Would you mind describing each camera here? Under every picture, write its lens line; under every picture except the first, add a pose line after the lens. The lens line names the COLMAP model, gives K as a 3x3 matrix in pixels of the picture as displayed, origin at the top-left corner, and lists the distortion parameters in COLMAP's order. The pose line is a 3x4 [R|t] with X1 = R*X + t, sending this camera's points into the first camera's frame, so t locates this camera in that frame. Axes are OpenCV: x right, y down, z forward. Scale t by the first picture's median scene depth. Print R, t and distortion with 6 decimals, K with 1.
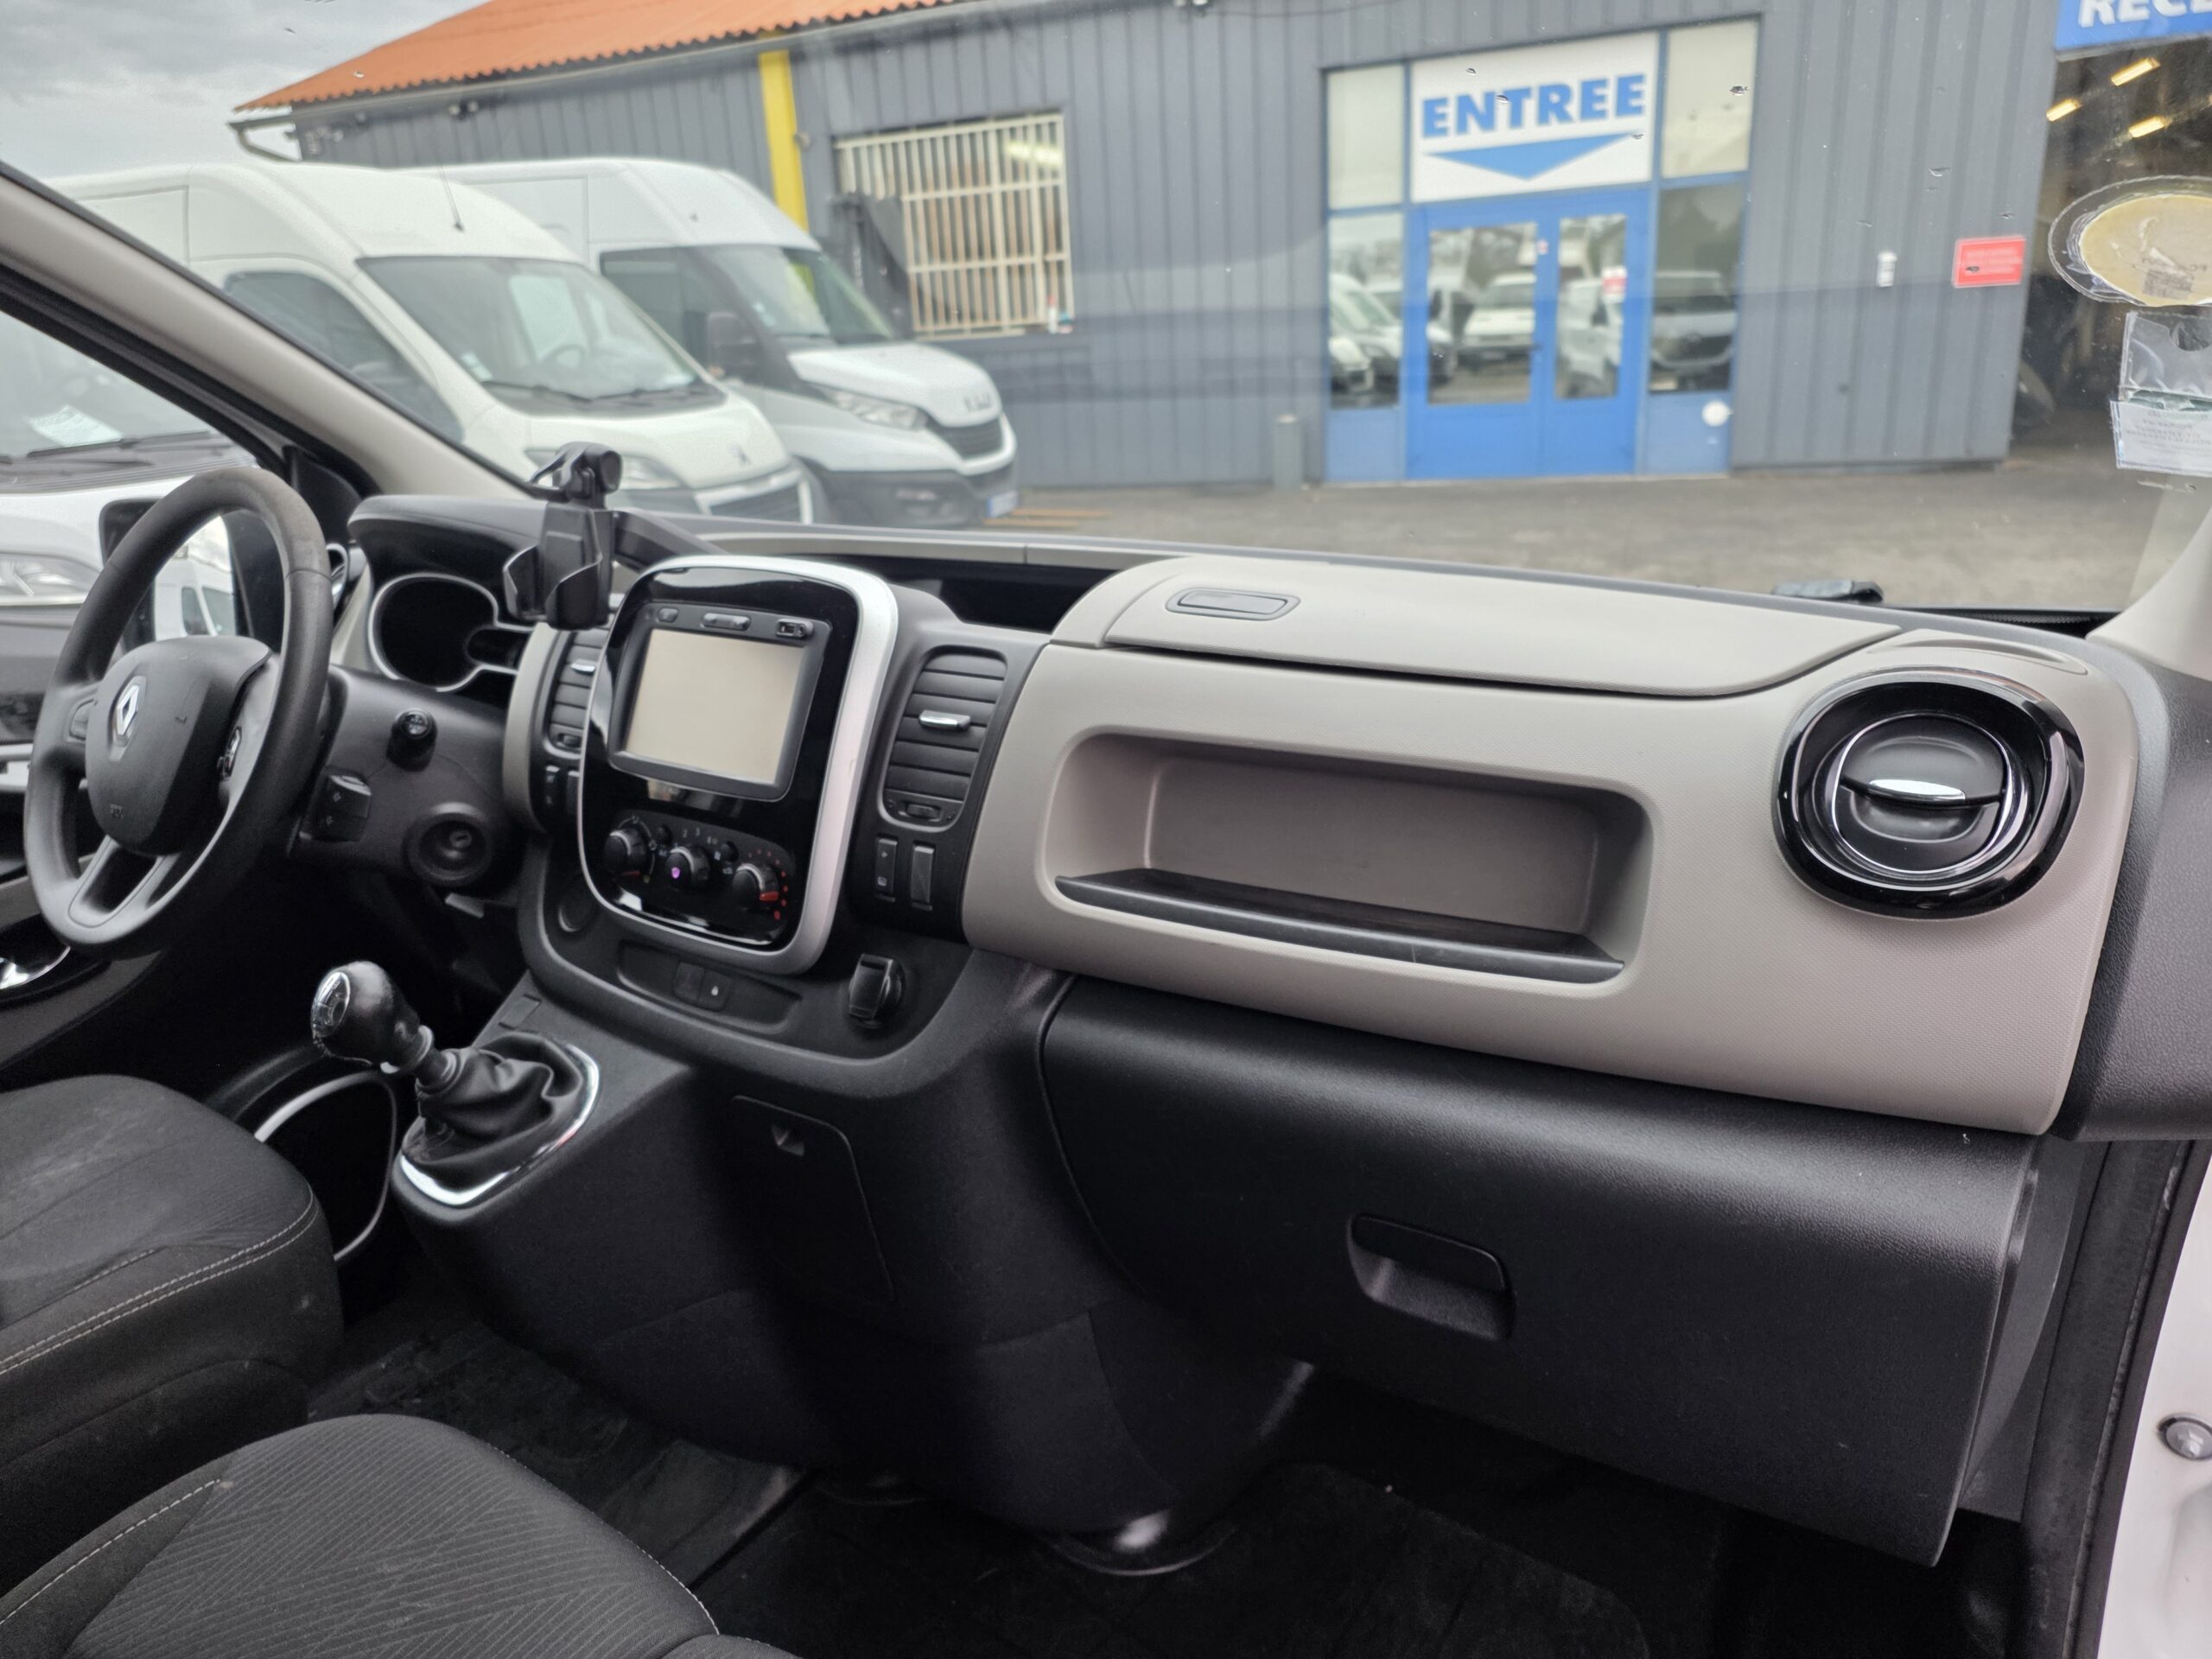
lens RADIAL K [[1463.7, 0, 1089.1], [0, 1463.7, 825.0], [0, 0, 1]] dist [0.048748, -0.031690]
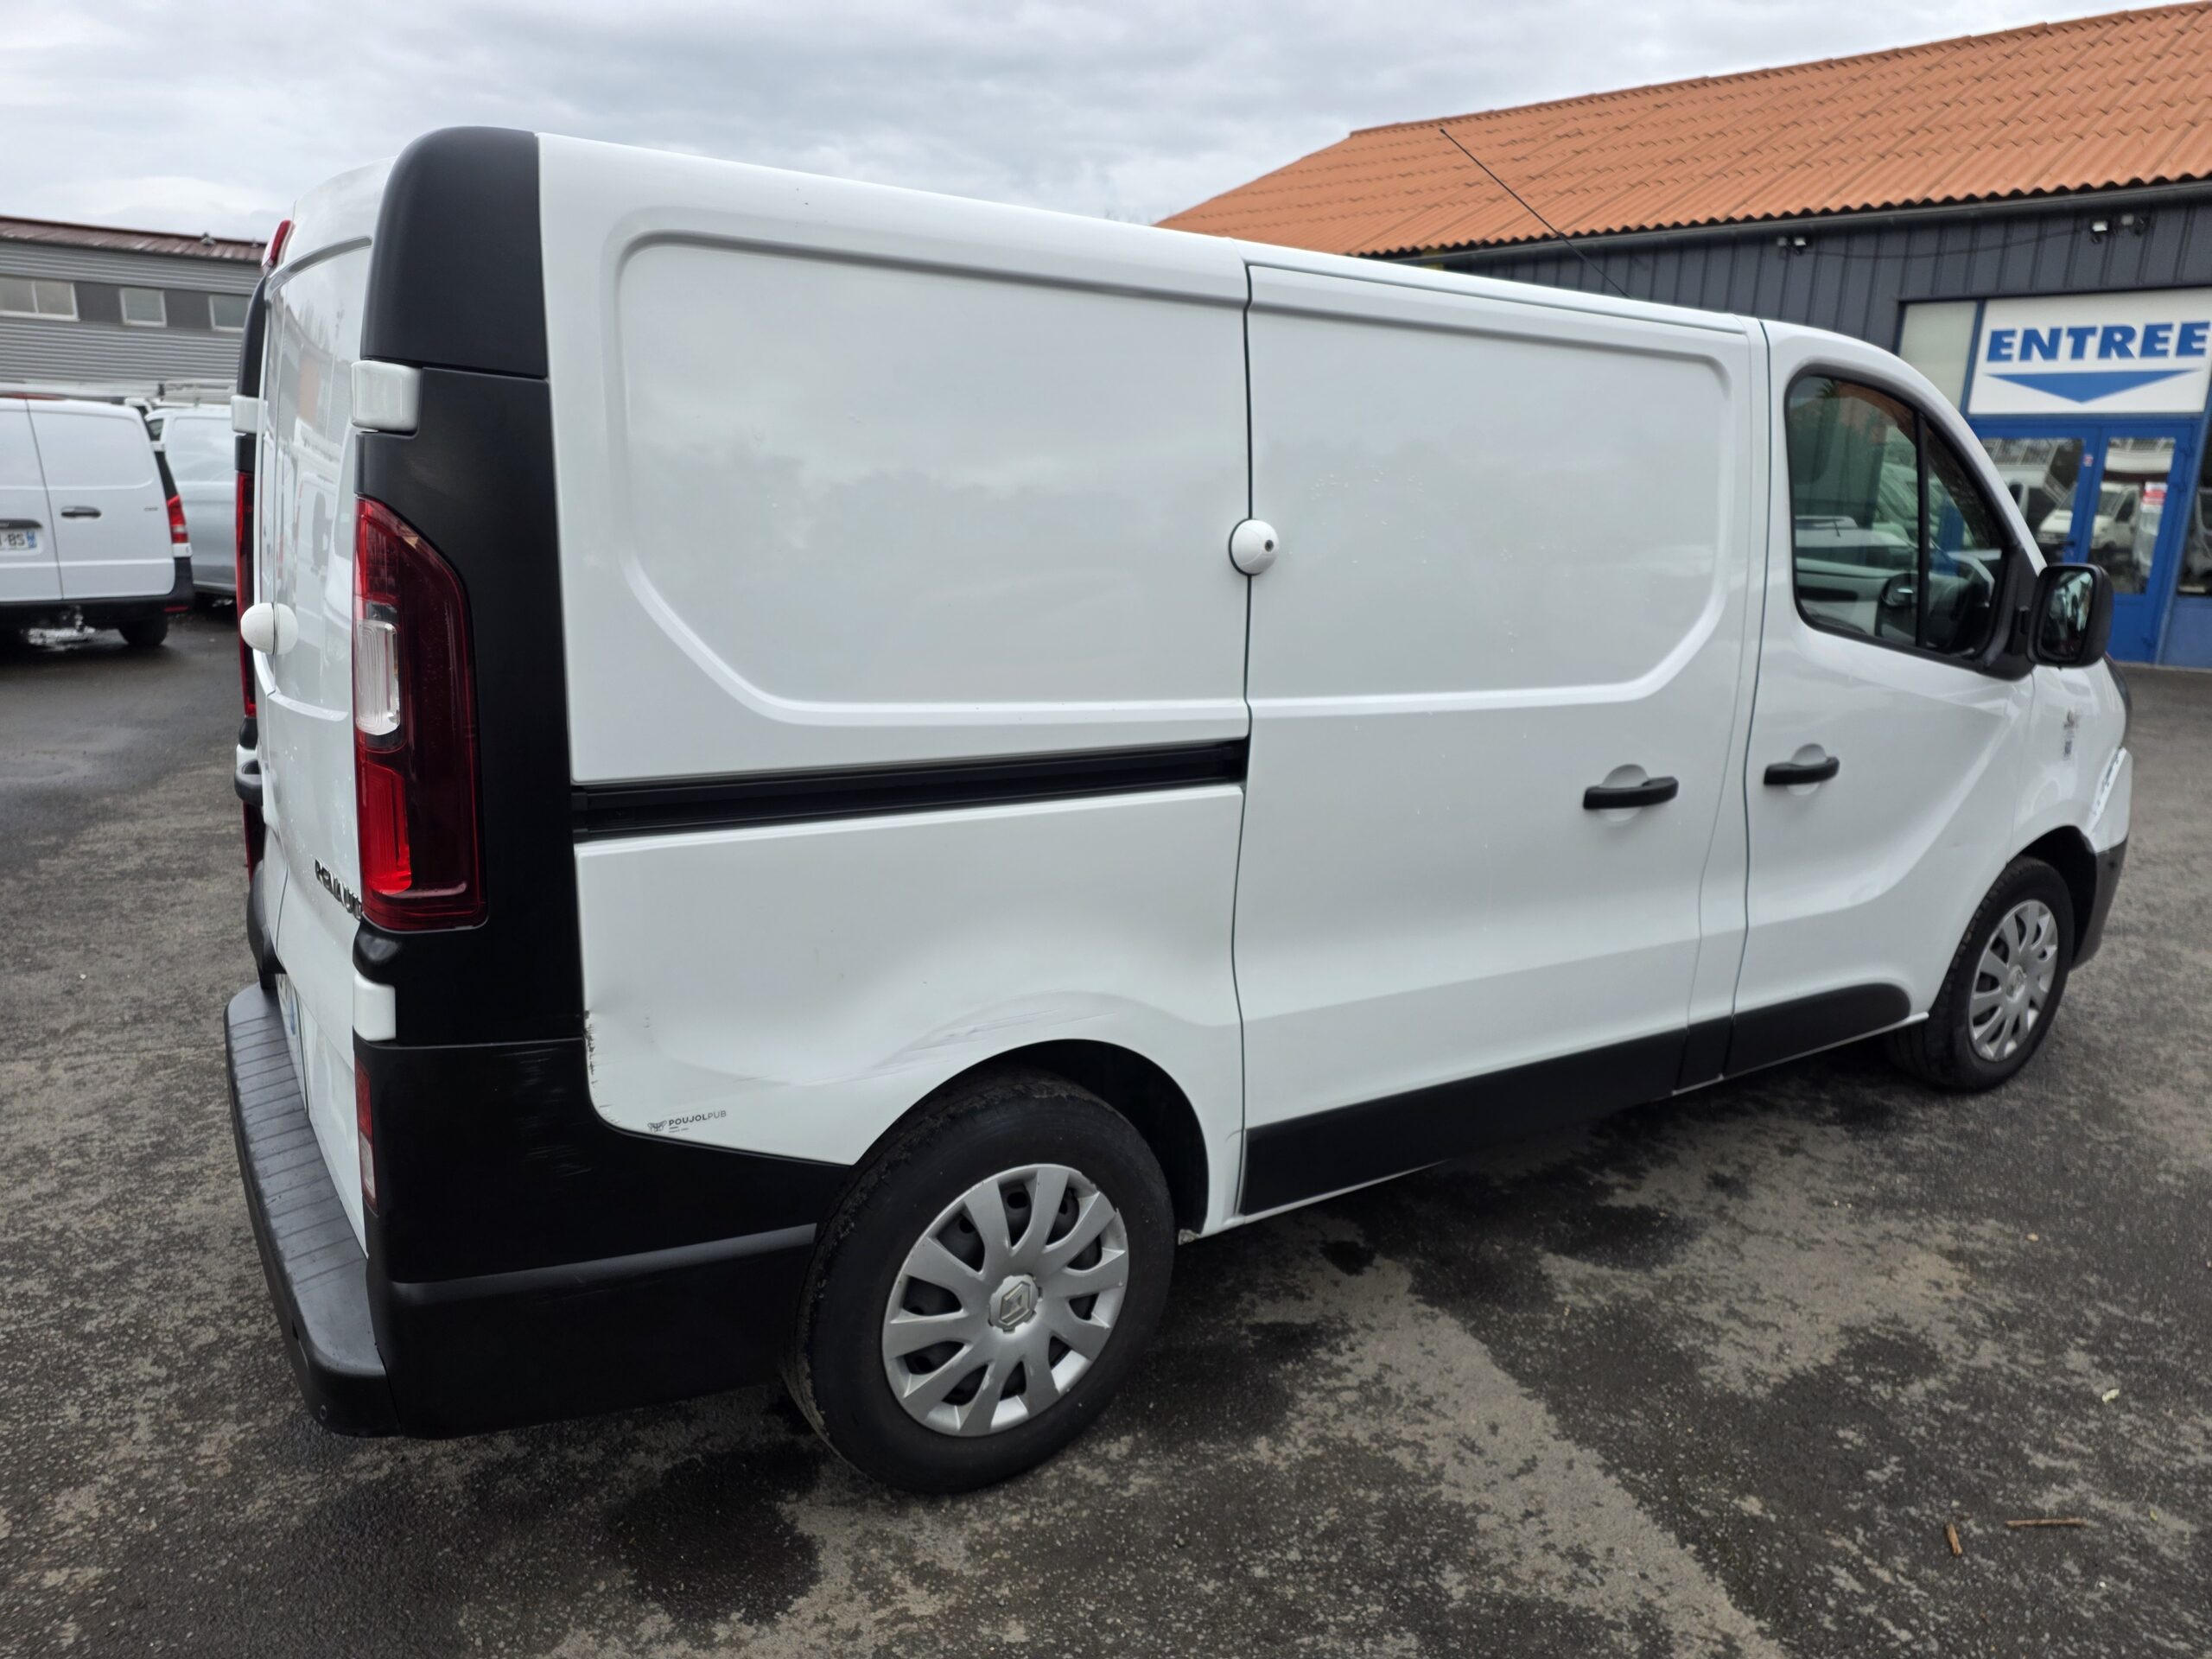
lens RADIAL K [[1463.7, 0, 1116.6], [0, 1463.7, 840.4], [0, 0, 1]] dist [0.048748, -0.031690]
pose [[0.943858, 0.158981, -0.289581, -0.025204], [-0.181117, 0.982131, -0.051141, 0.097808], [0.276276, 0.100718, 0.955786, -0.291135]]
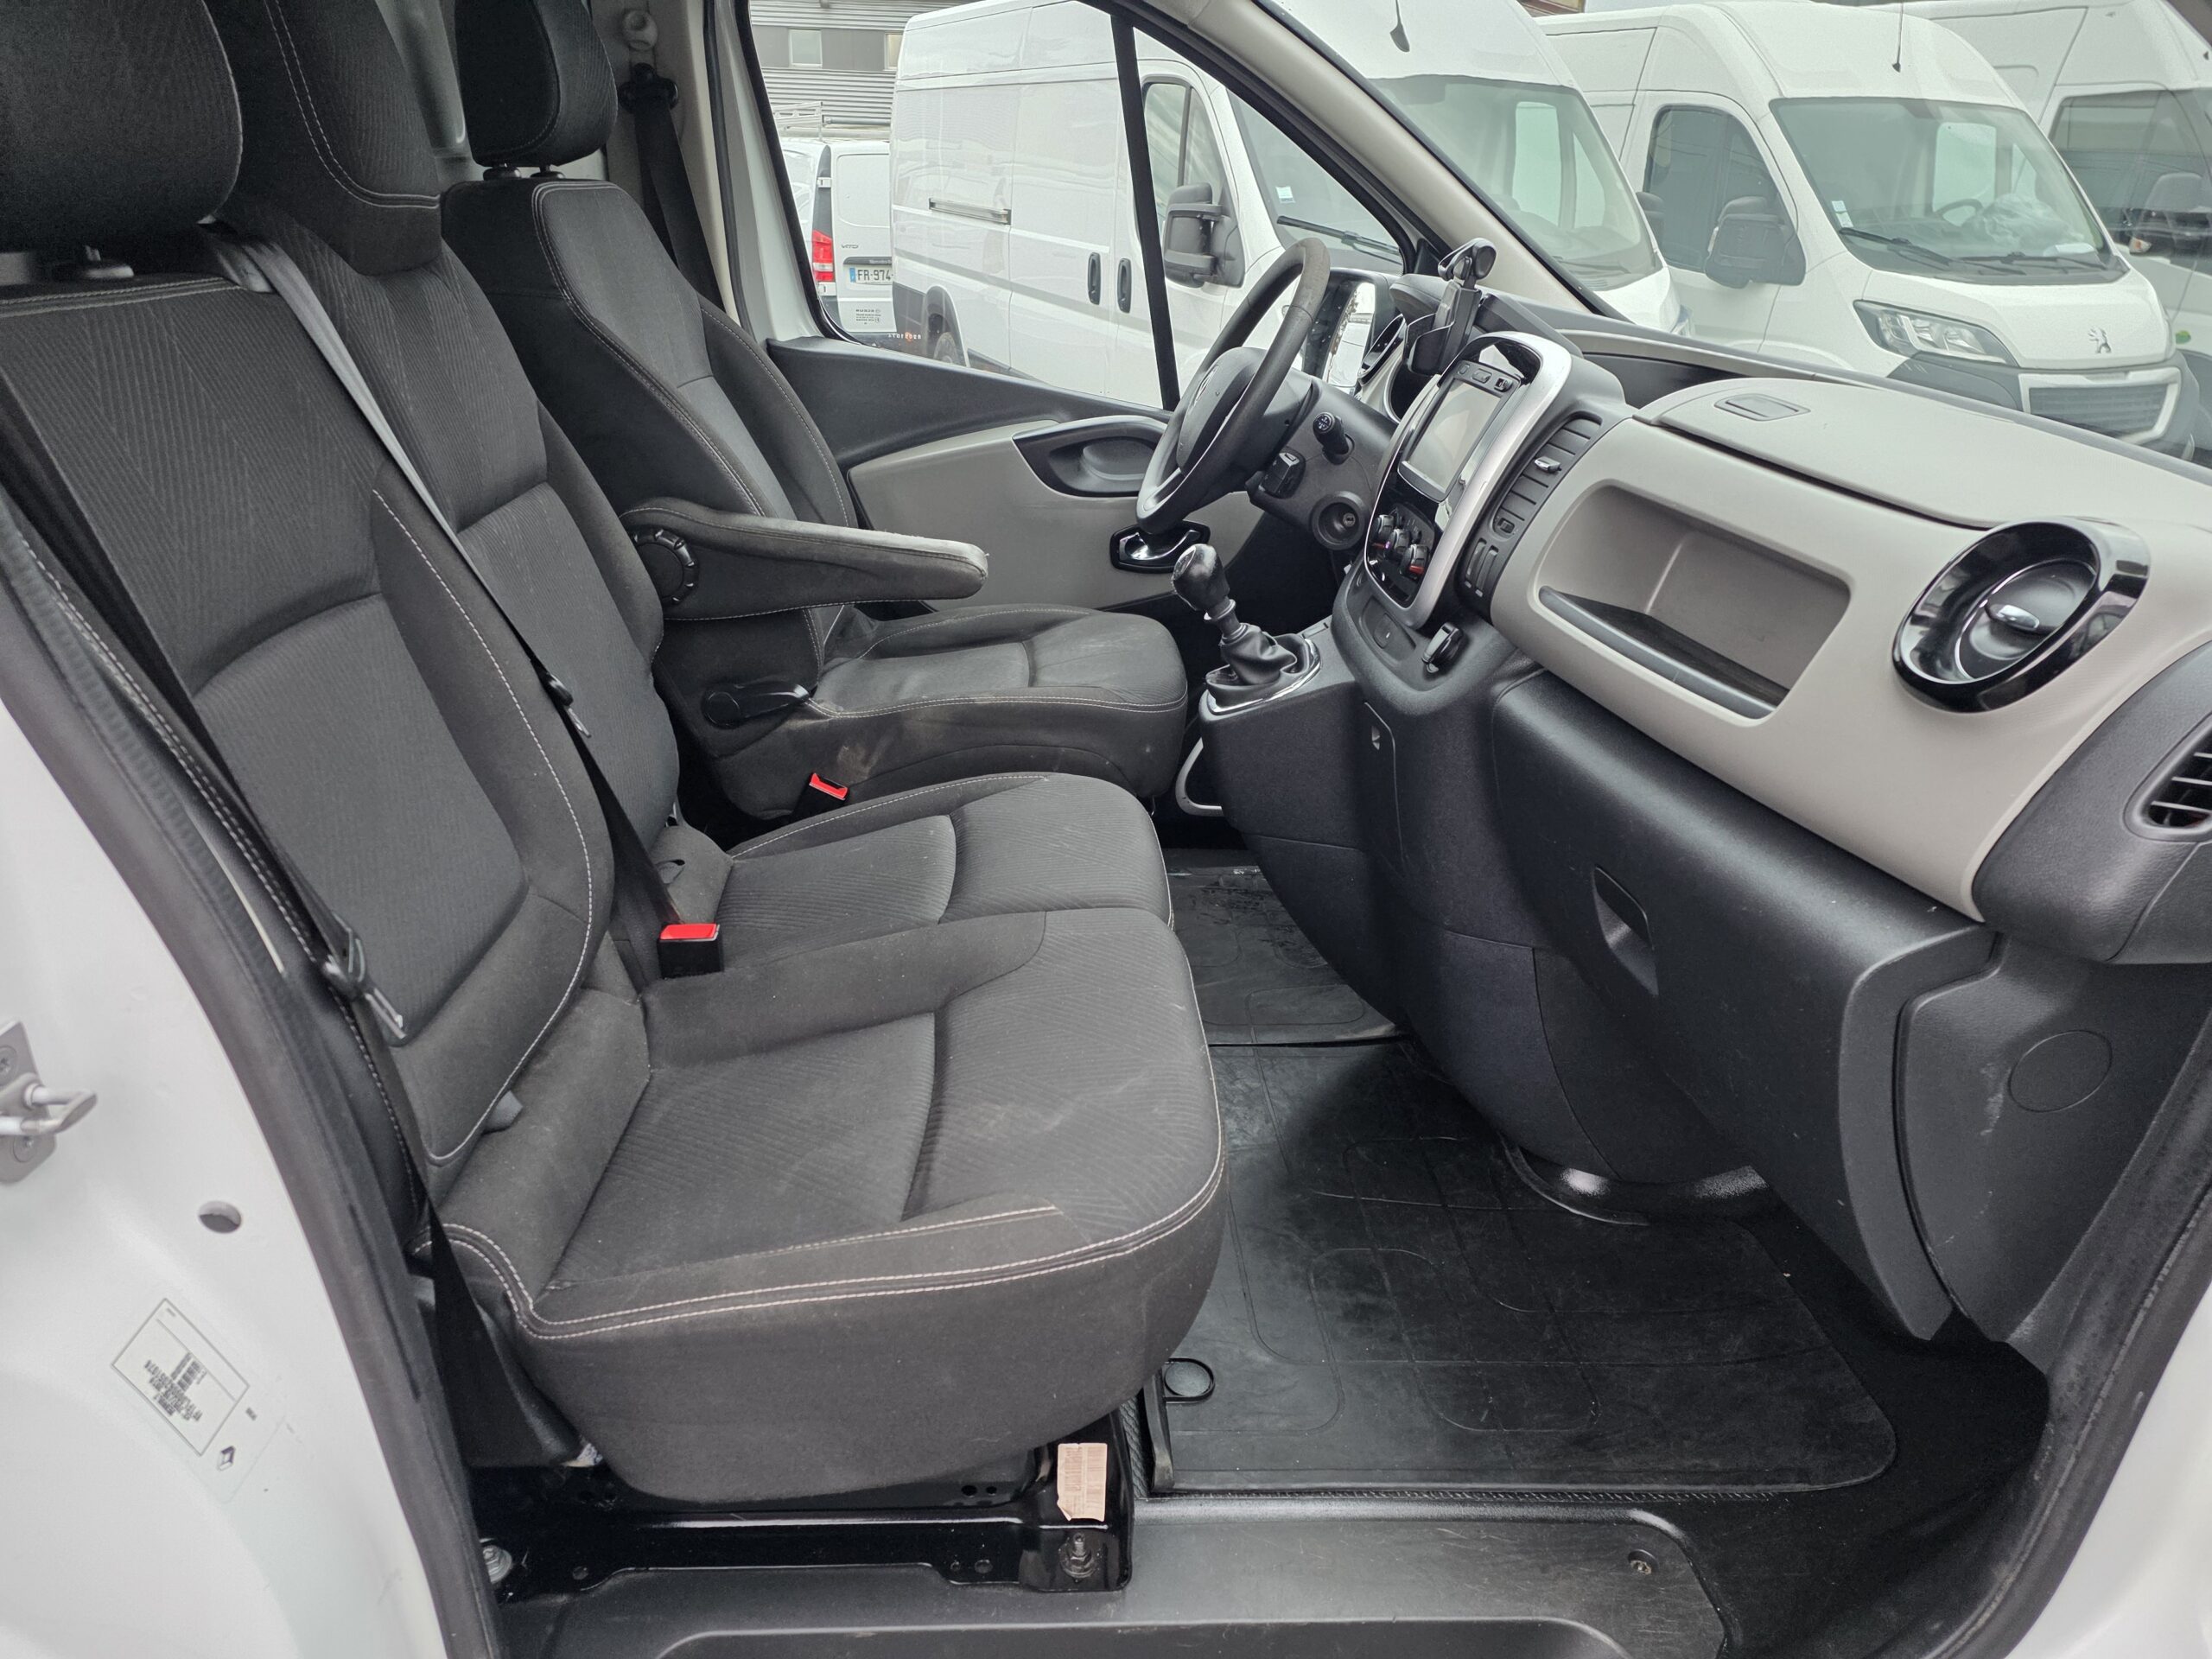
lens RADIAL K [[1463.7, 0, 1125.6], [0, 1463.7, 848.9], [0, 0, 1]] dist [0.048748, -0.031690]
pose [[0.652260, 0.376913, -0.657642, 0.052072], [-0.306959, 0.924627, 0.225482, 0.005329], [0.693060, 0.054796, 0.718794, -0.017629]]
